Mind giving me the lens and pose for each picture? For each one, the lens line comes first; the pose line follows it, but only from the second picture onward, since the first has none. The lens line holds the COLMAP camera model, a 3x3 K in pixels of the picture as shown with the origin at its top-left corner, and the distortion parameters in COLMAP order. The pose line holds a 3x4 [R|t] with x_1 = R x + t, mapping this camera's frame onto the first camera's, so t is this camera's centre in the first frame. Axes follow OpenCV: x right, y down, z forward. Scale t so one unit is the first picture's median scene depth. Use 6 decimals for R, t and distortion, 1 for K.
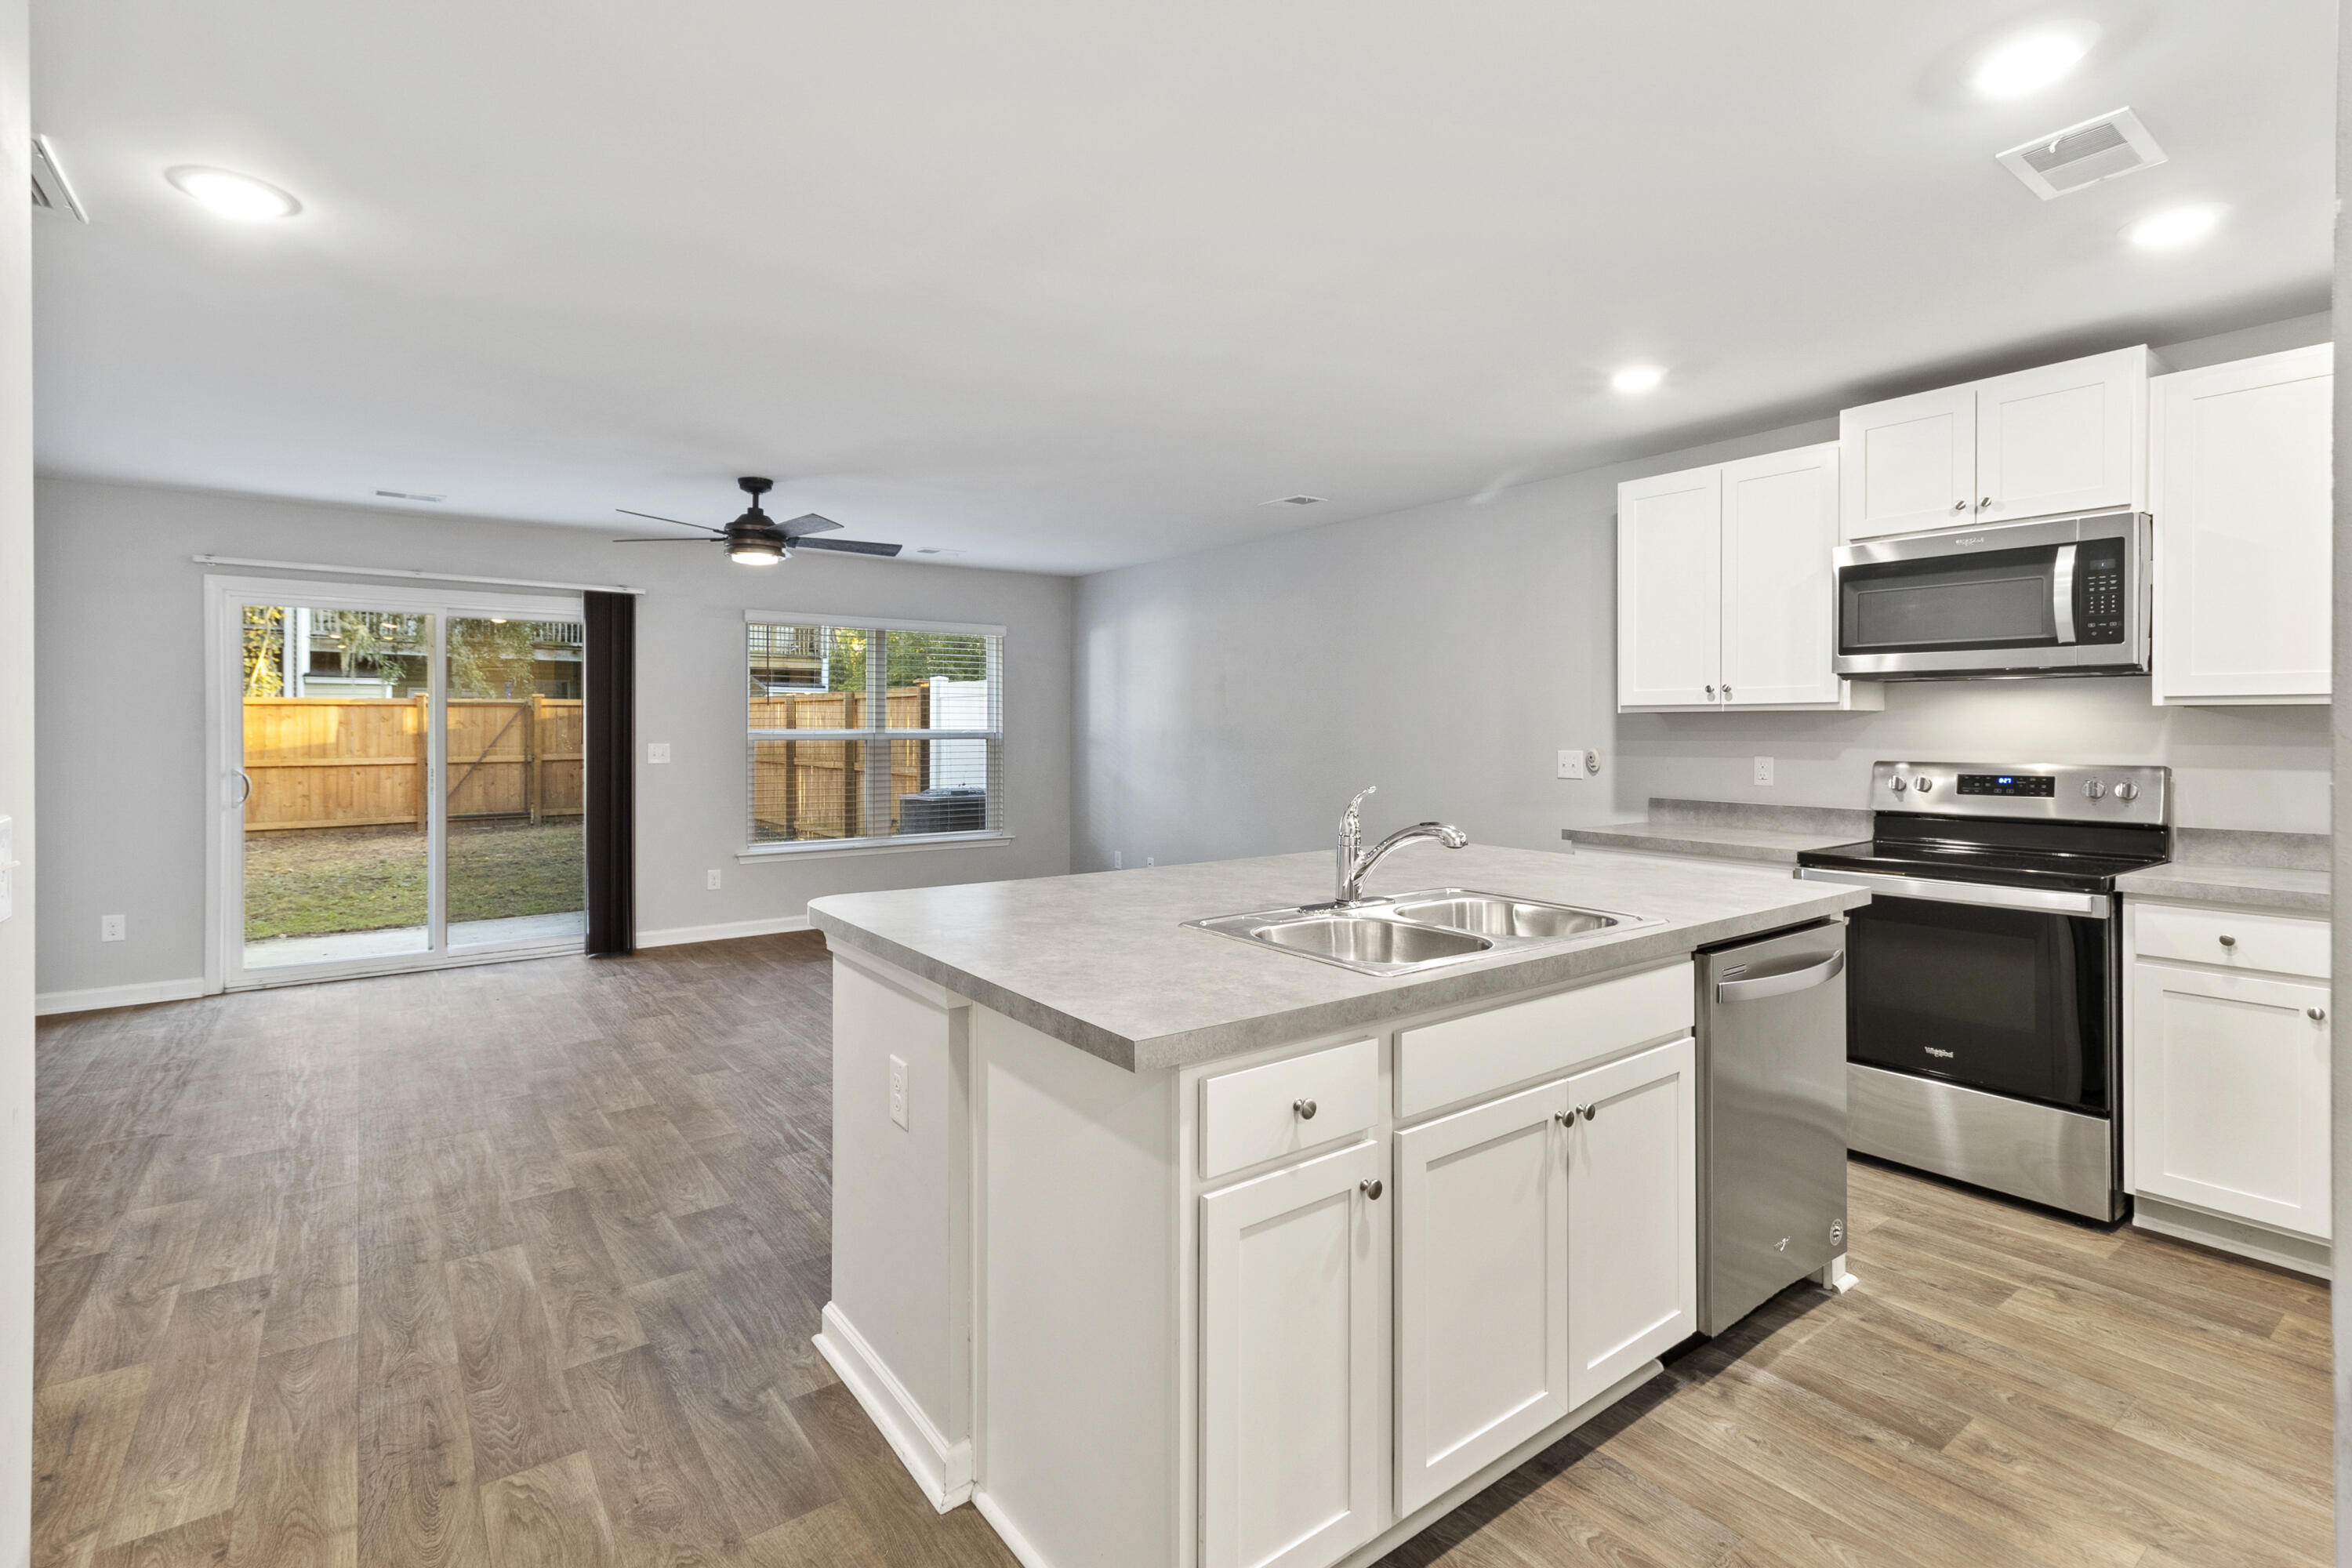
lens RADIAL K [[1099.8, 0, 1184.4], [0, 1099.8, 723.7], [0, 0, 1]] dist [0.001308, 0.002678]
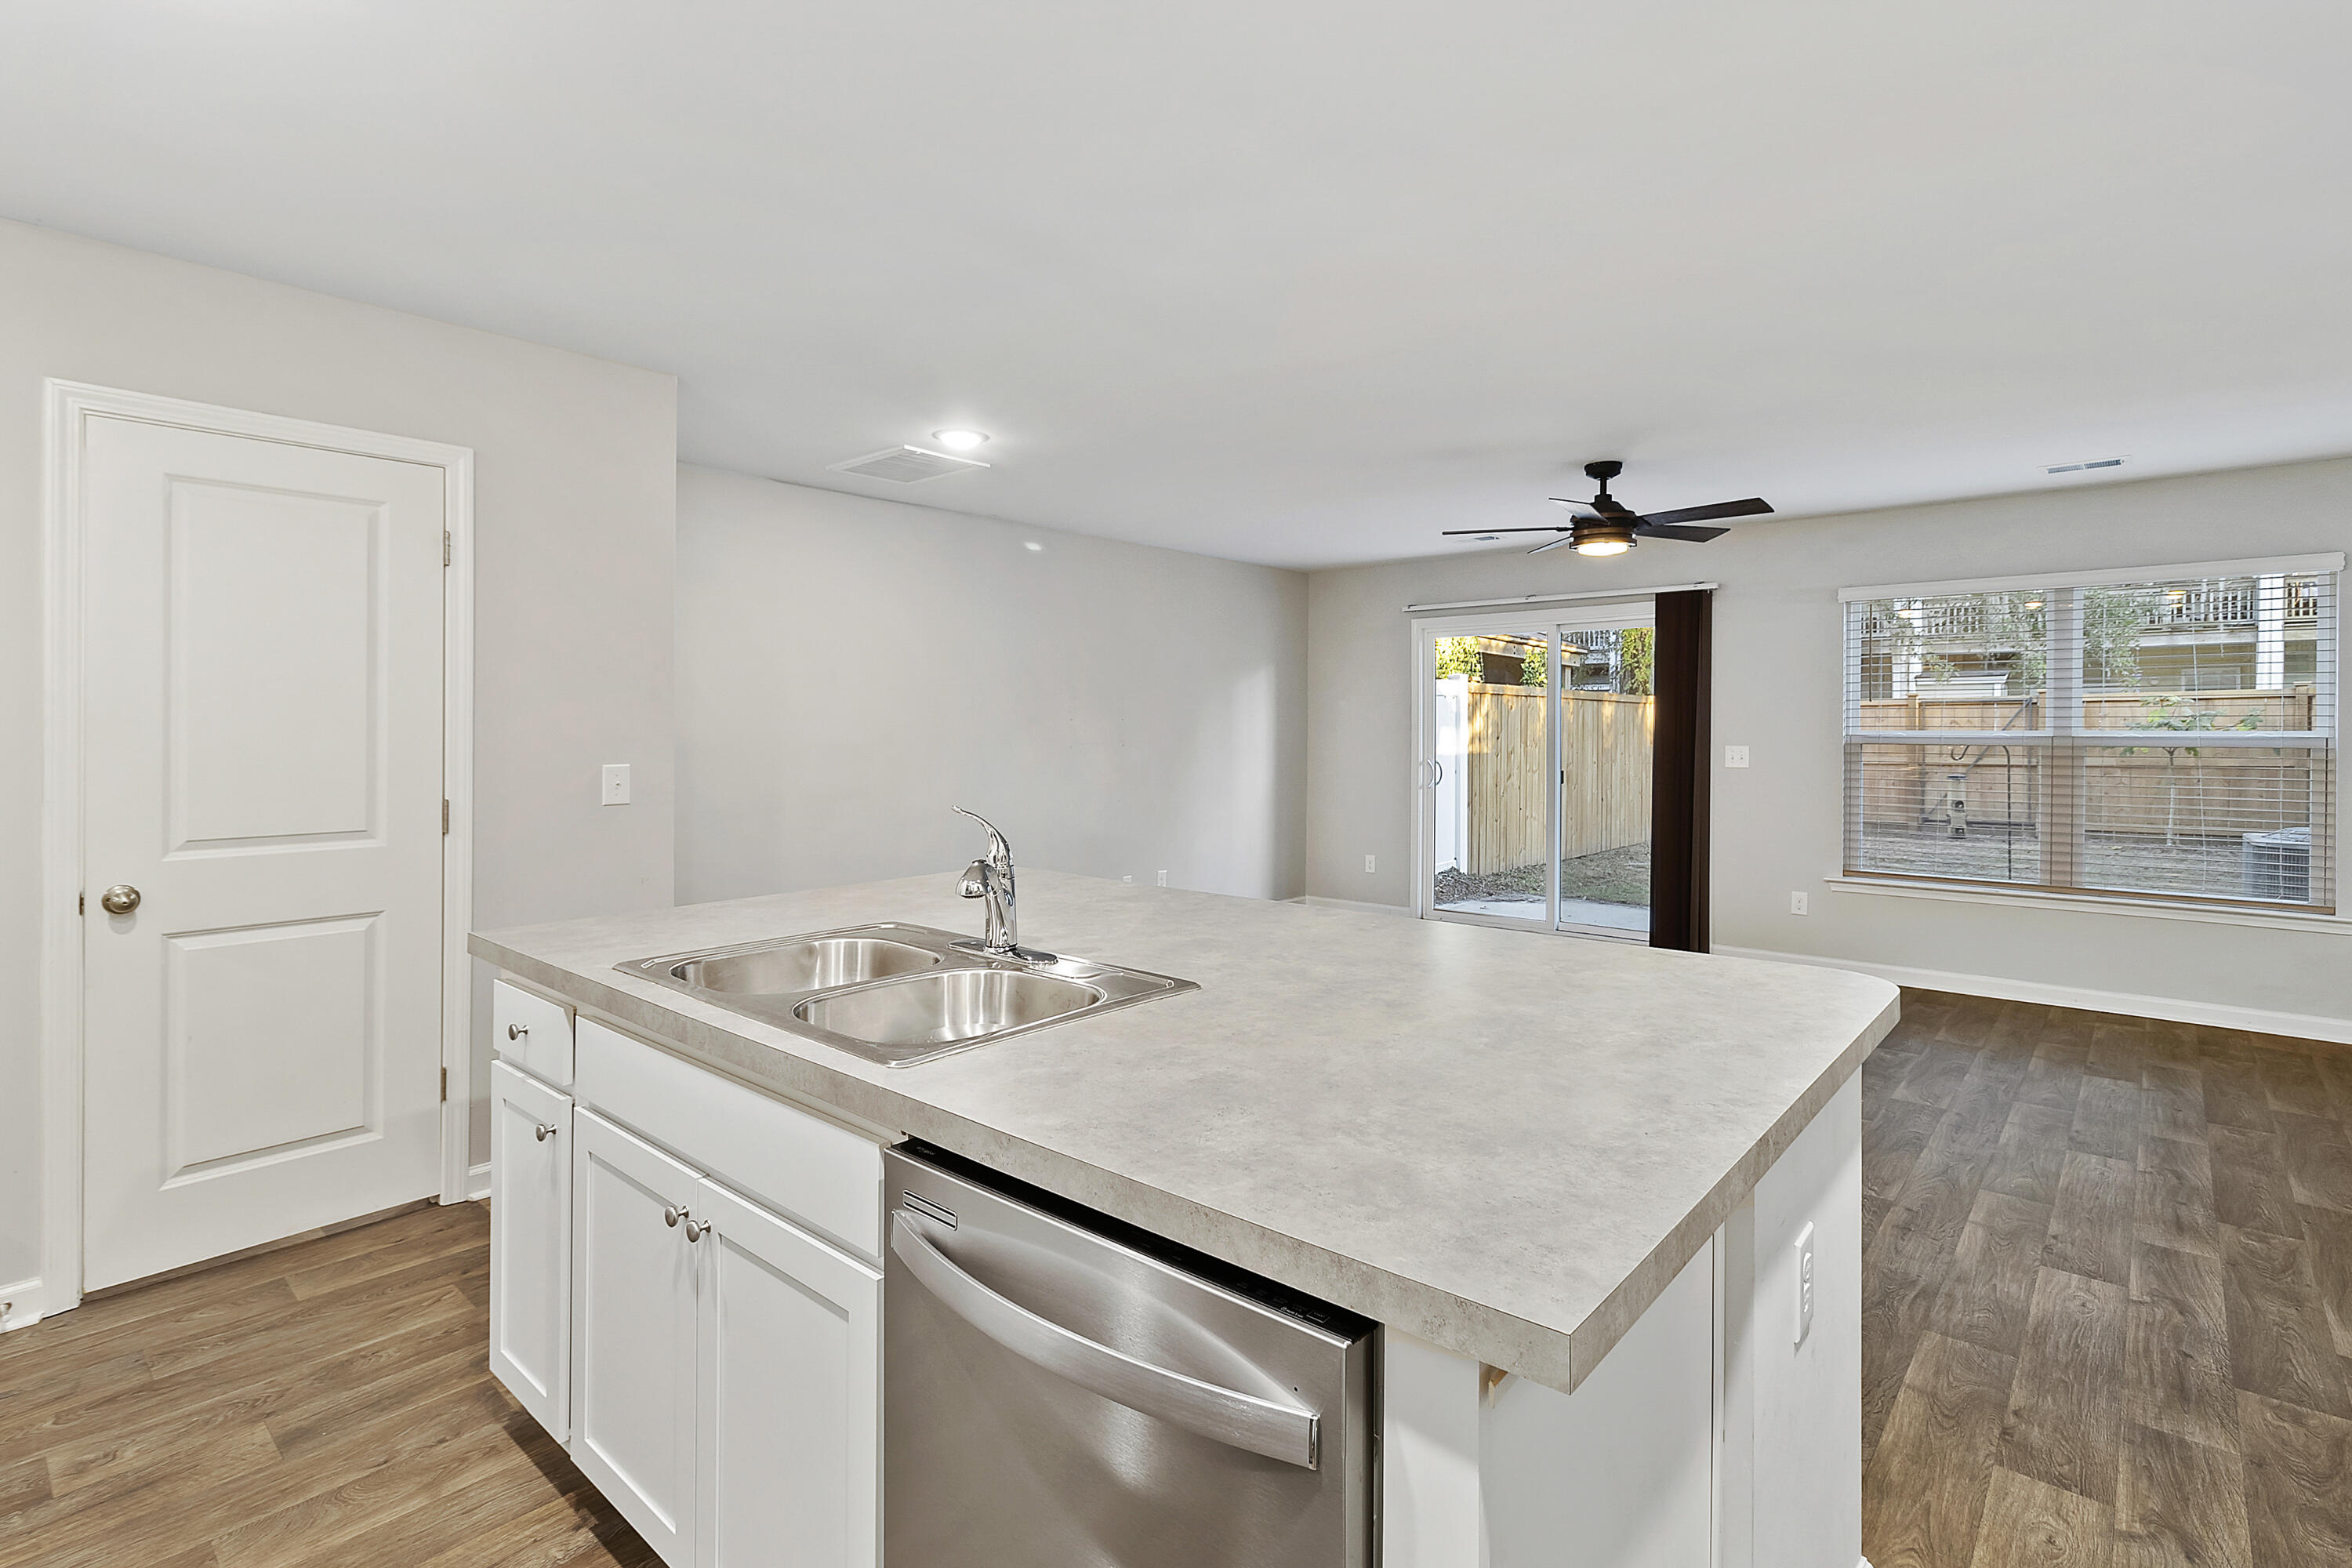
lens RADIAL K [[1099.8, 0, 1156.6], [0, 1099.8, 739.9], [0, 0, 1]] dist [0.001308, 0.002678]
pose [[0.184877, 0.010218, -0.982709, 0.451396], [0.005127, 0.999922, 0.011362, -0.001381], [0.982748, -0.007138, 0.184810, 0.445509]]
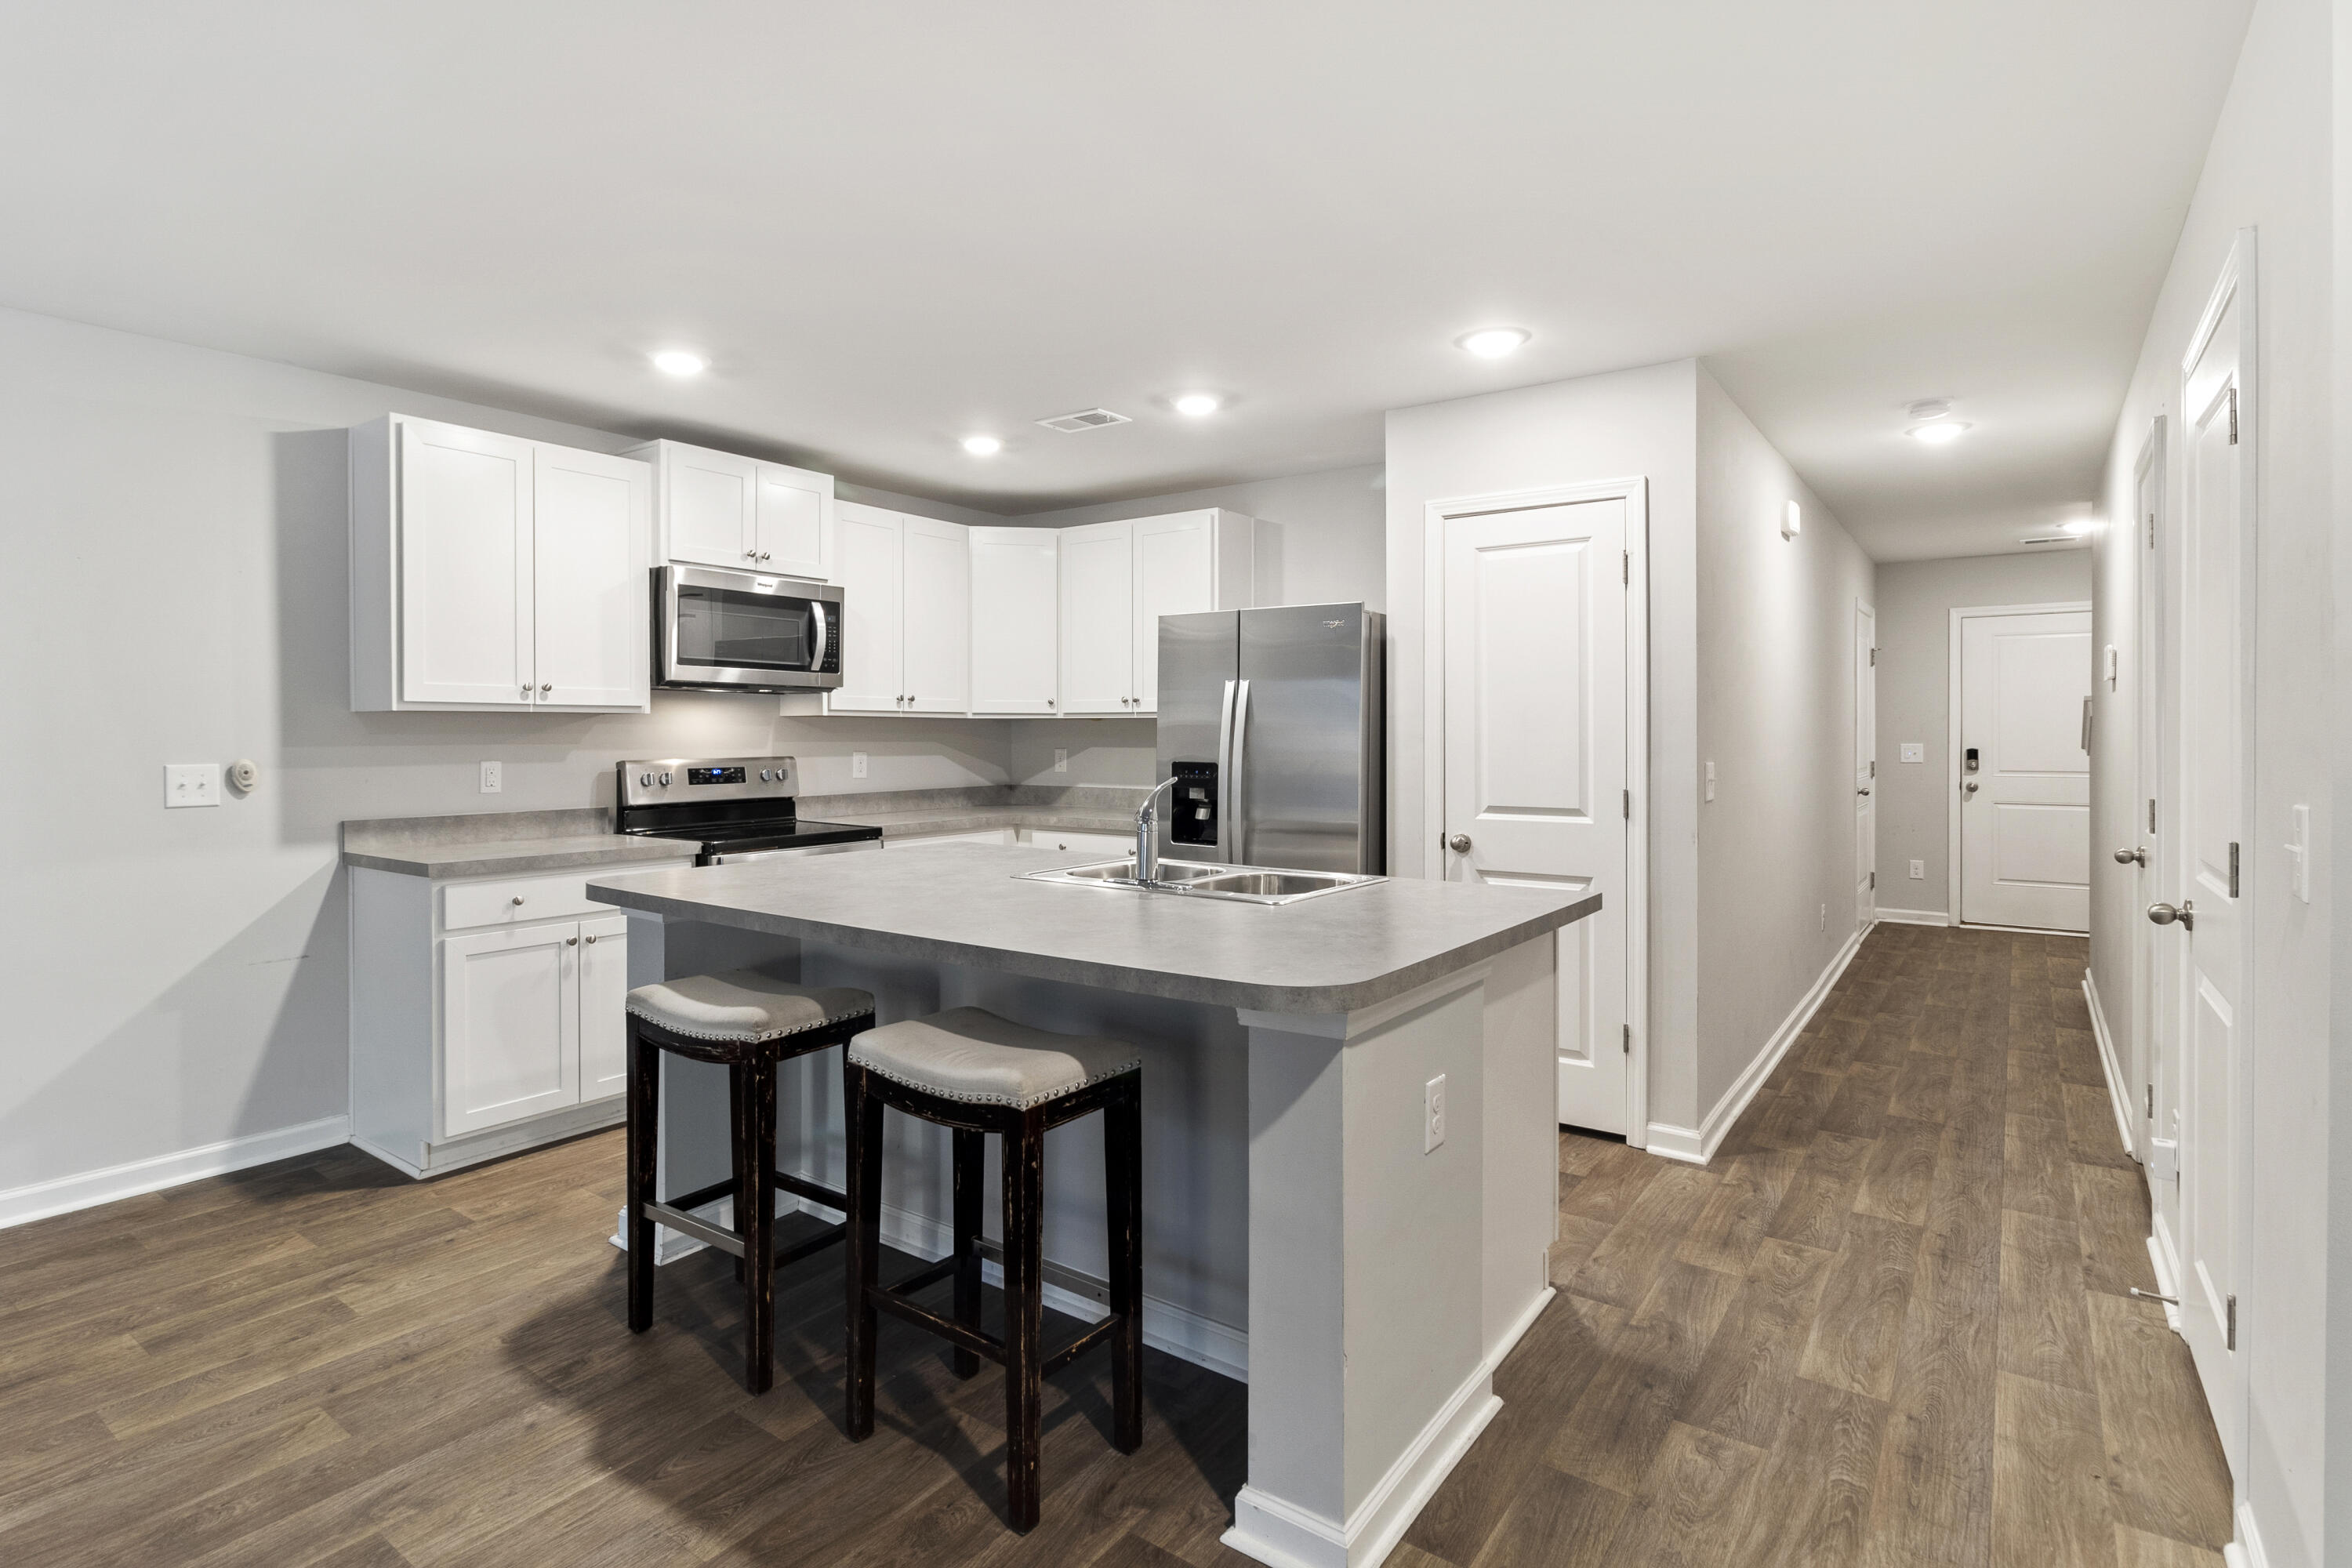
lens RADIAL K [[1157.8, 0, 1170.1], [0, 1157.8, 769.3], [0, 0, 1]] dist [0.014113, -0.006027]
pose [[-0.294878, -0.032407, 0.954985, -0.470787], [-0.005147, 0.999464, 0.032327, 0.002023], [-0.955521, 0.004617, -0.294887, 0.627505]]
